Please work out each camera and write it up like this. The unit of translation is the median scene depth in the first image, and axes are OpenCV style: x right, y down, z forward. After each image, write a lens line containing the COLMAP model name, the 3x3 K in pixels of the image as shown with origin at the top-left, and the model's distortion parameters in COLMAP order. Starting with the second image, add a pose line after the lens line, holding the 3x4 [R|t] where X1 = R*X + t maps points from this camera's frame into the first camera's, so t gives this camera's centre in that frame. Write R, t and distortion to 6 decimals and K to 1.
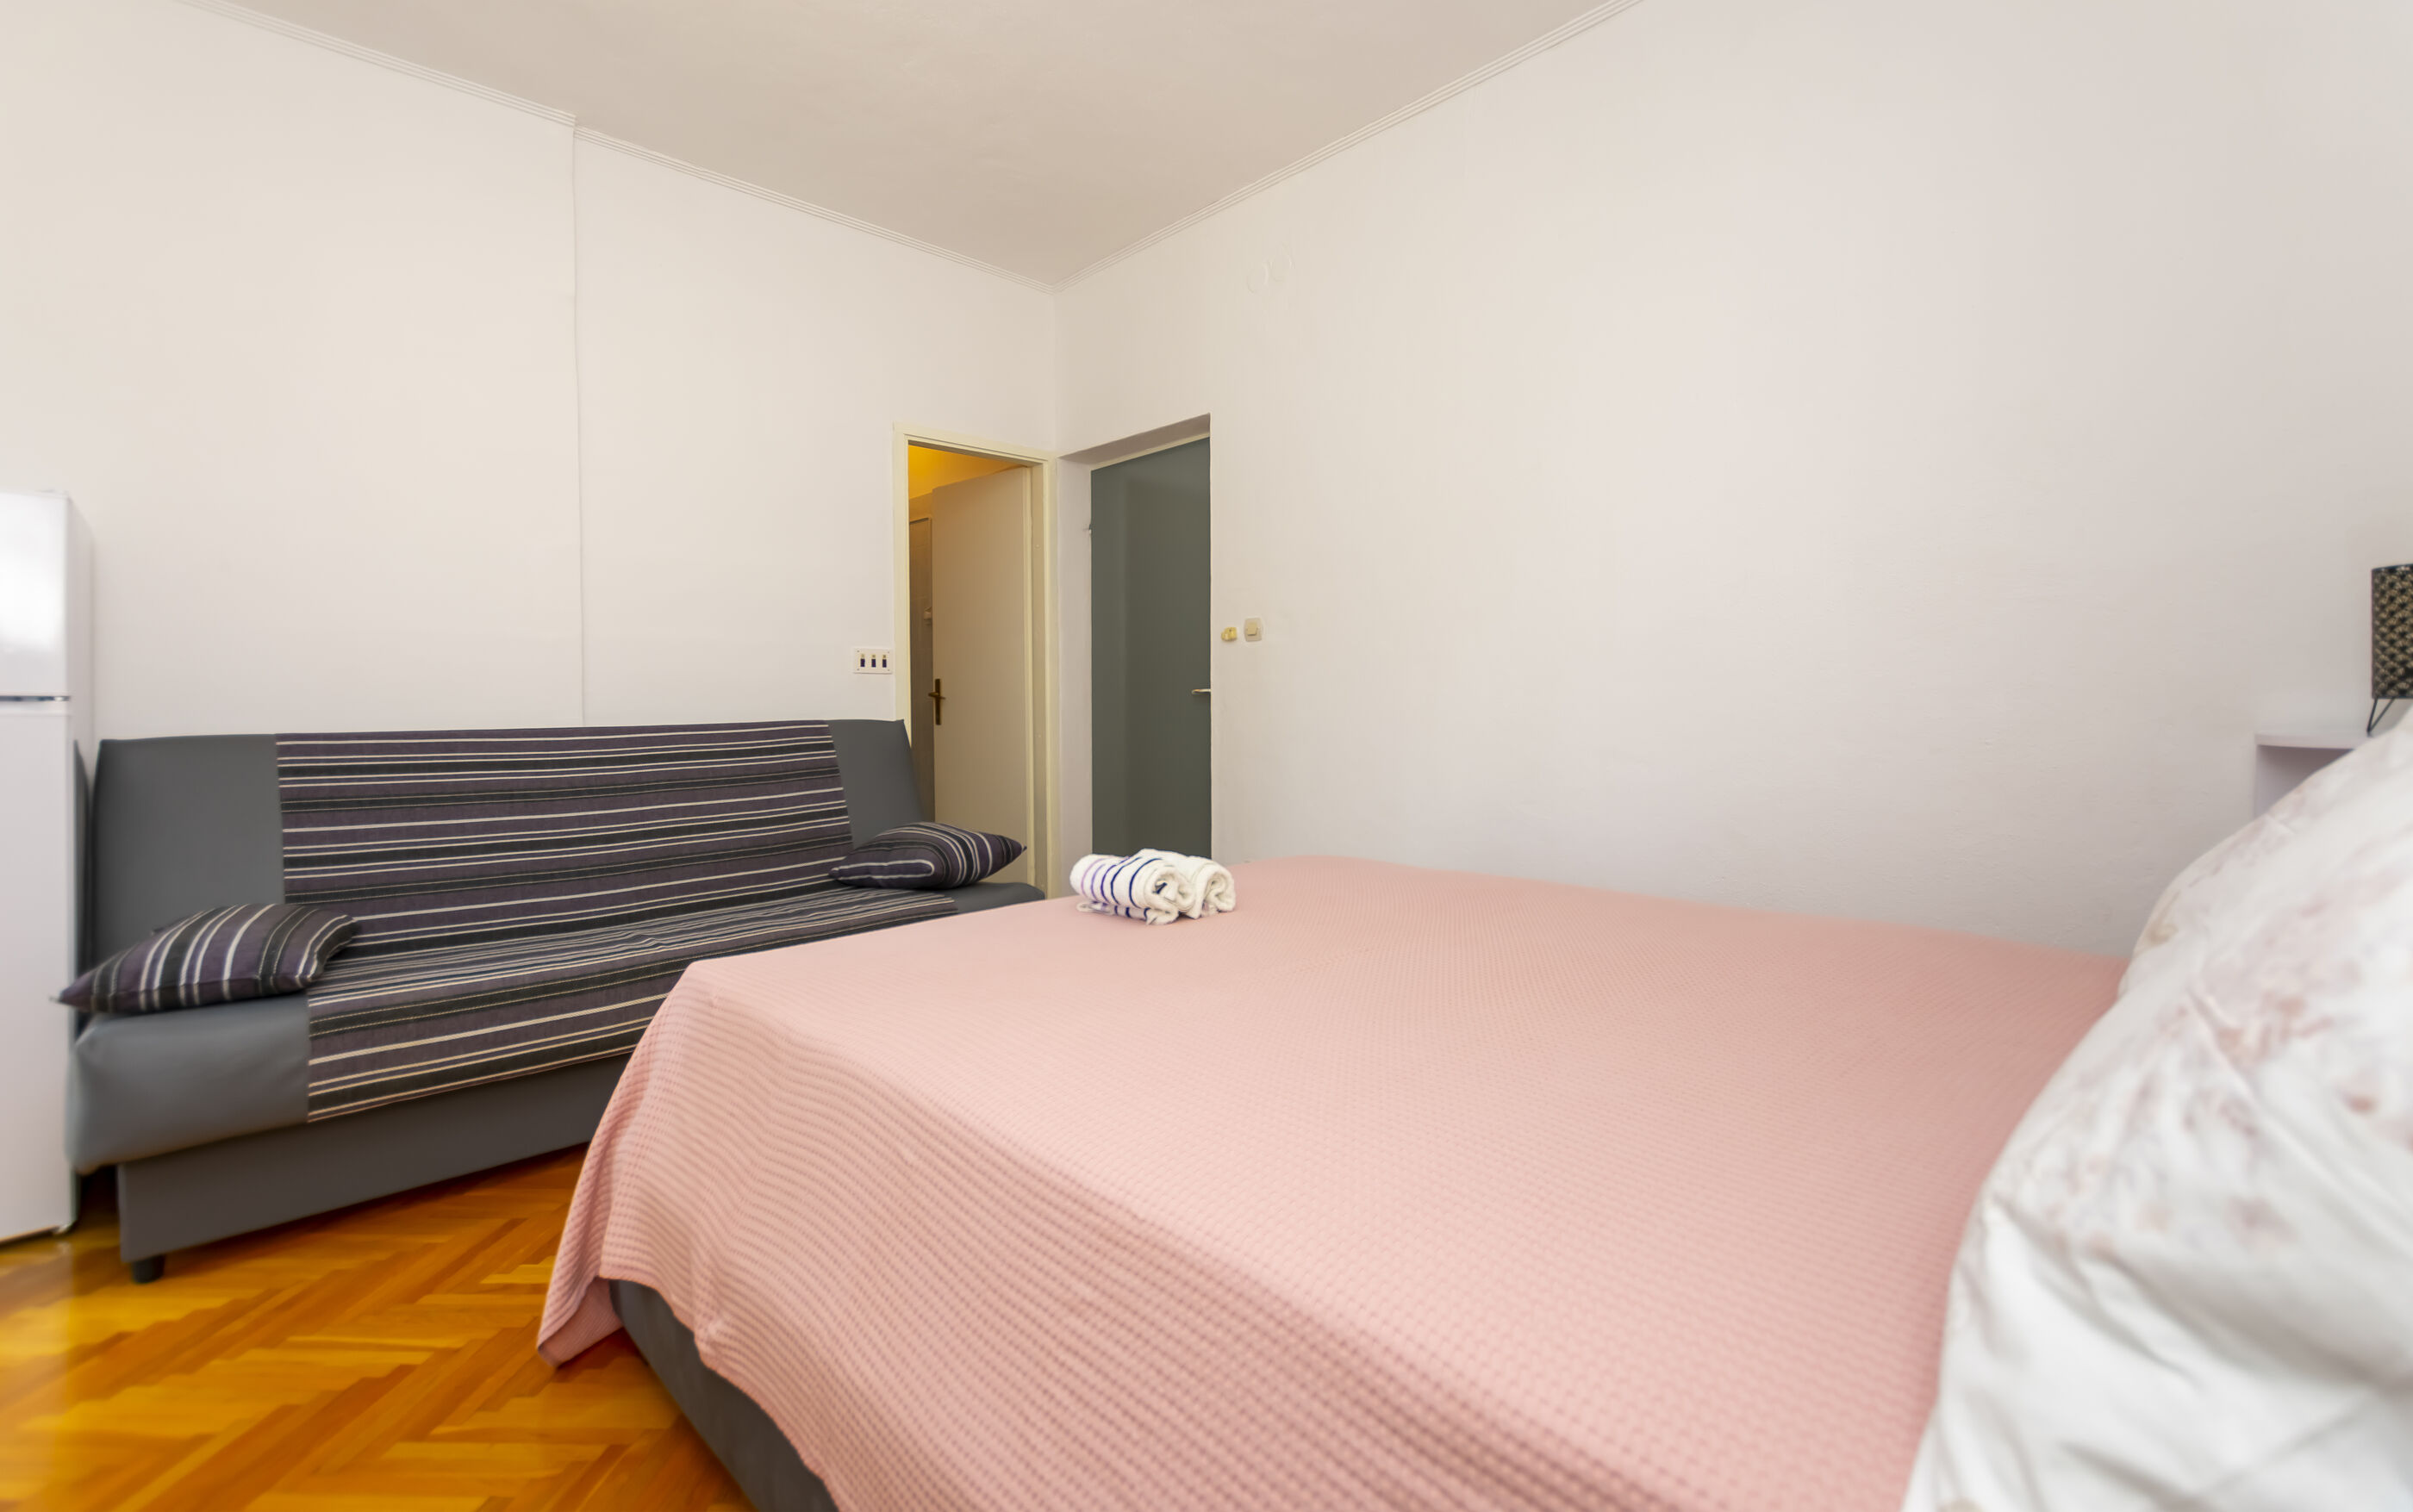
lens RADIAL K [[1045.0, 0, 1206.5], [0, 1045.0, 756.0], [0, 0, 1]] dist [0.000373, 0.000044]
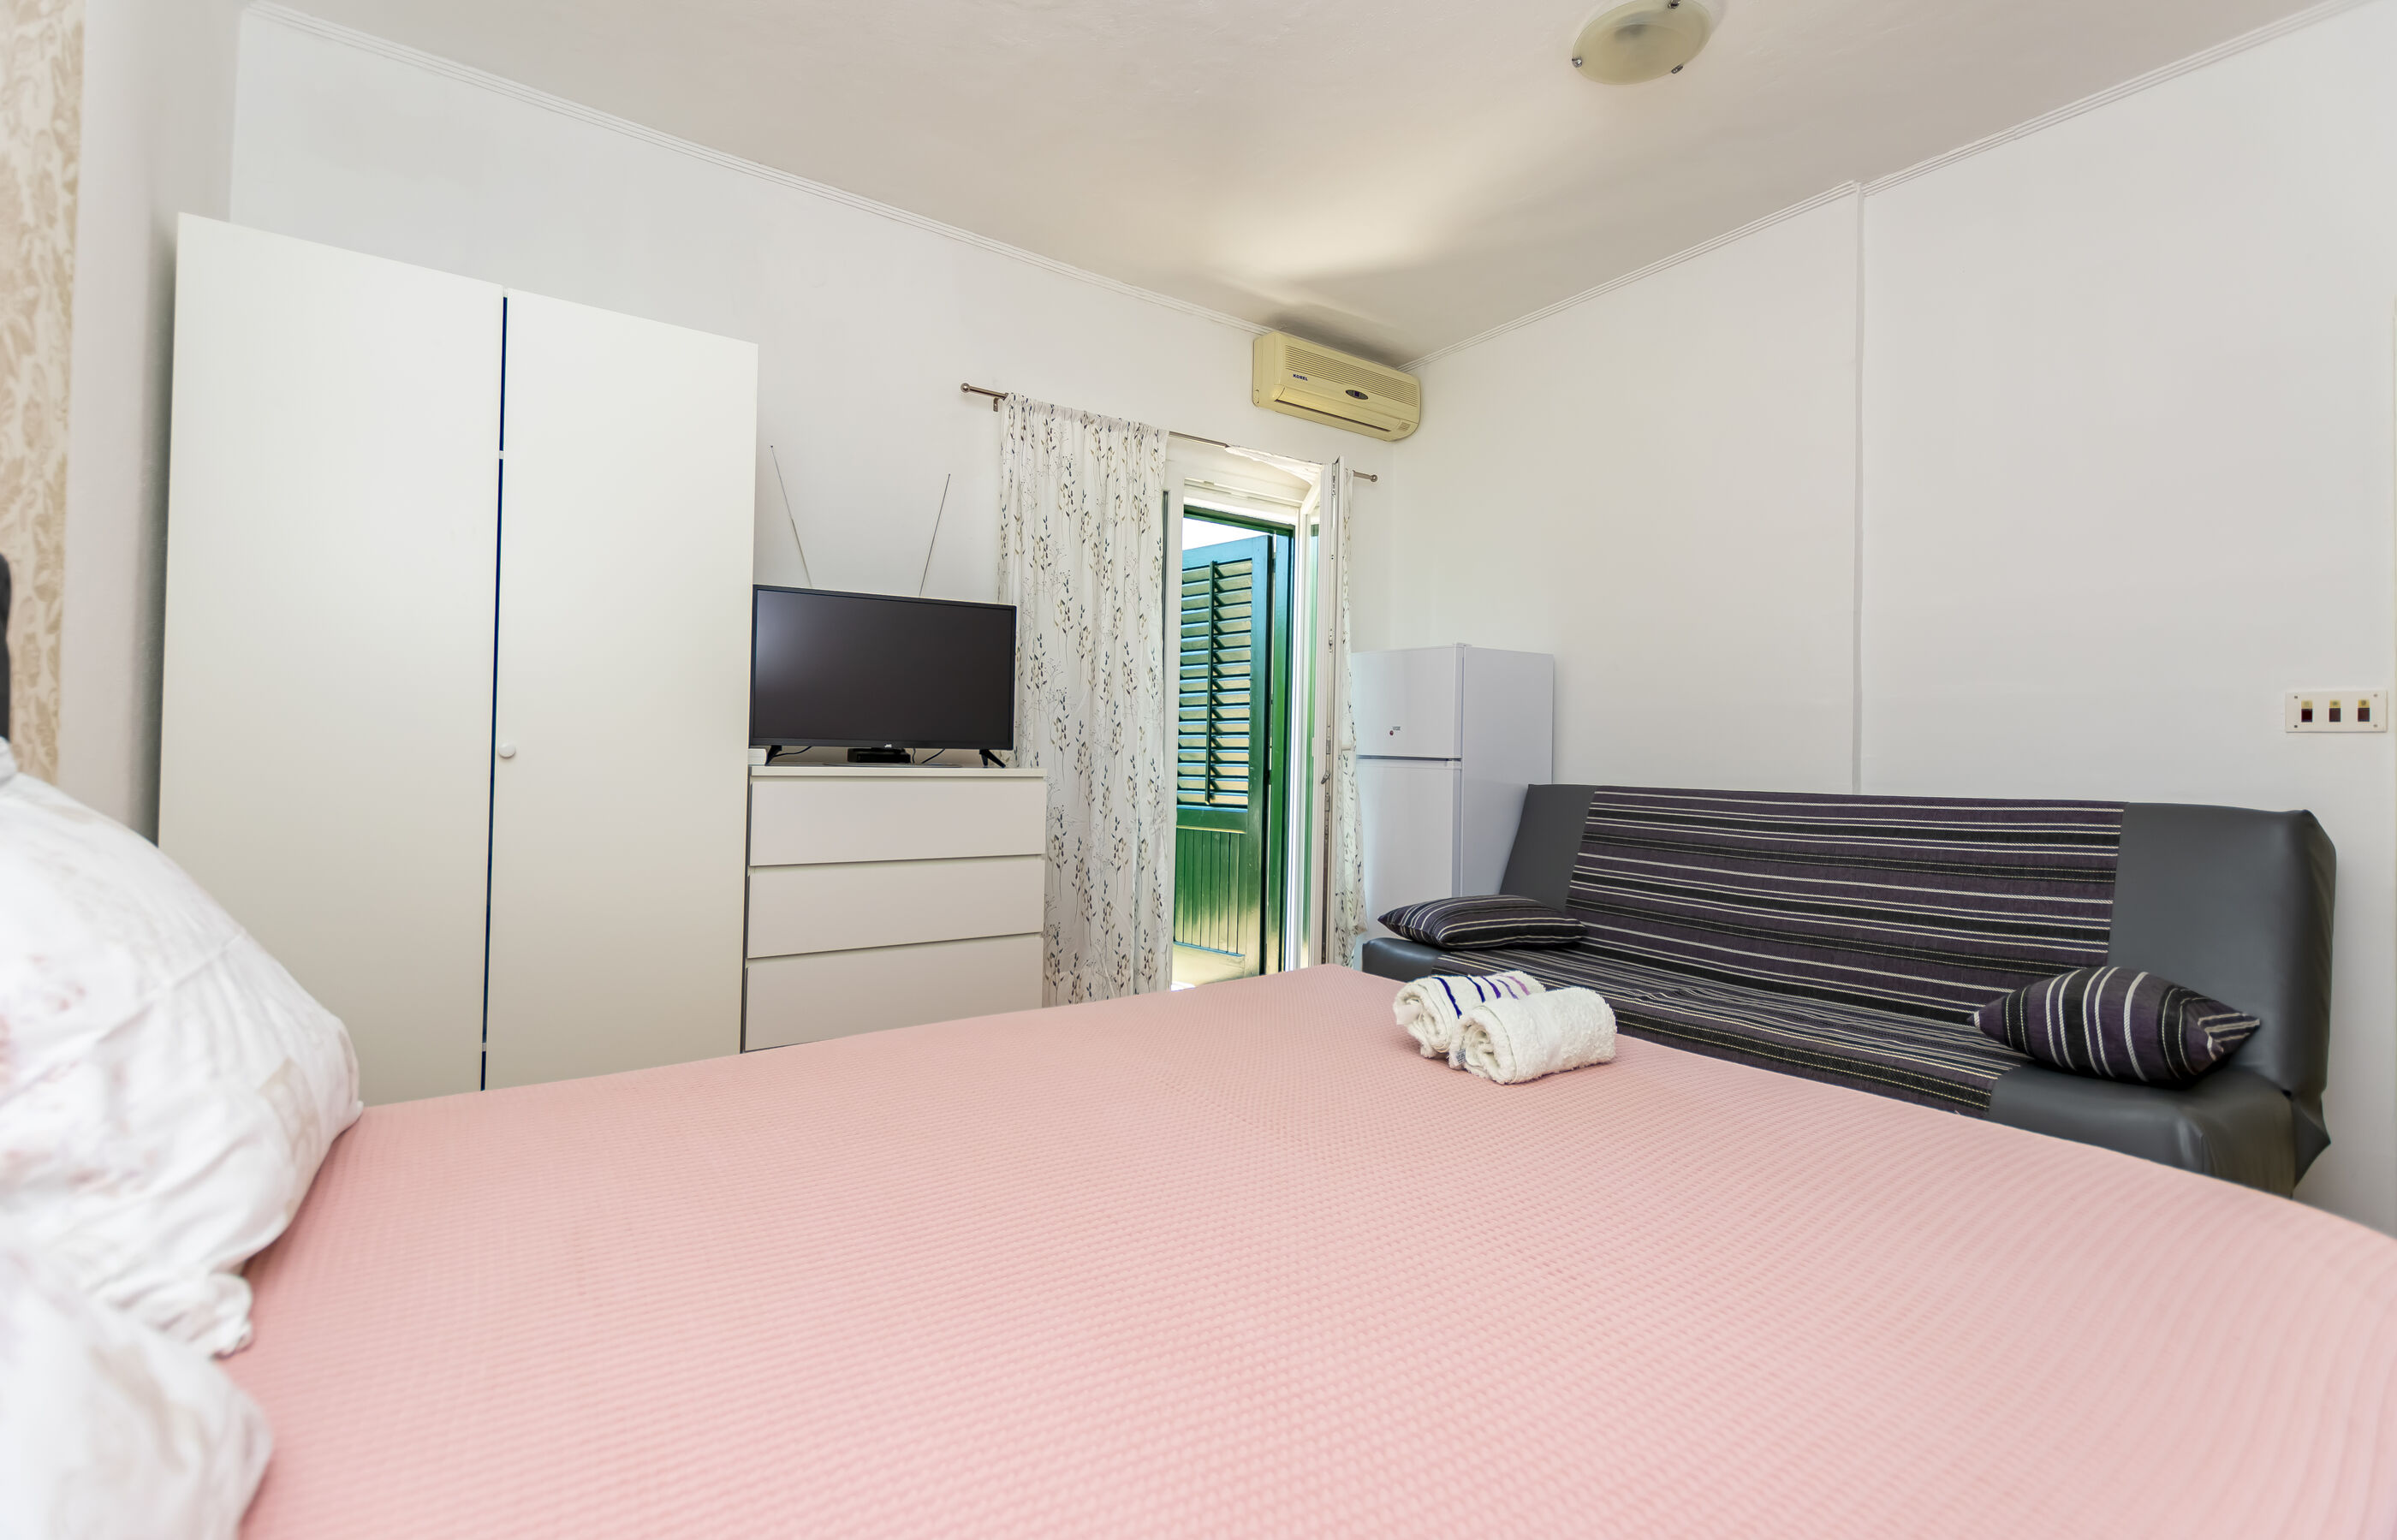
lens RADIAL K [[1019.6, 0, 1198.5], [0, 1019.6, 770.0], [0, 0, 1]] dist [-0.000472, -0.000048]
pose [[-0.170919, 0.021419, -0.985052, 0.459623], [-0.063282, 0.997461, 0.032669, -0.044295], [0.983251, 0.067920, -0.169130, 0.576454]]
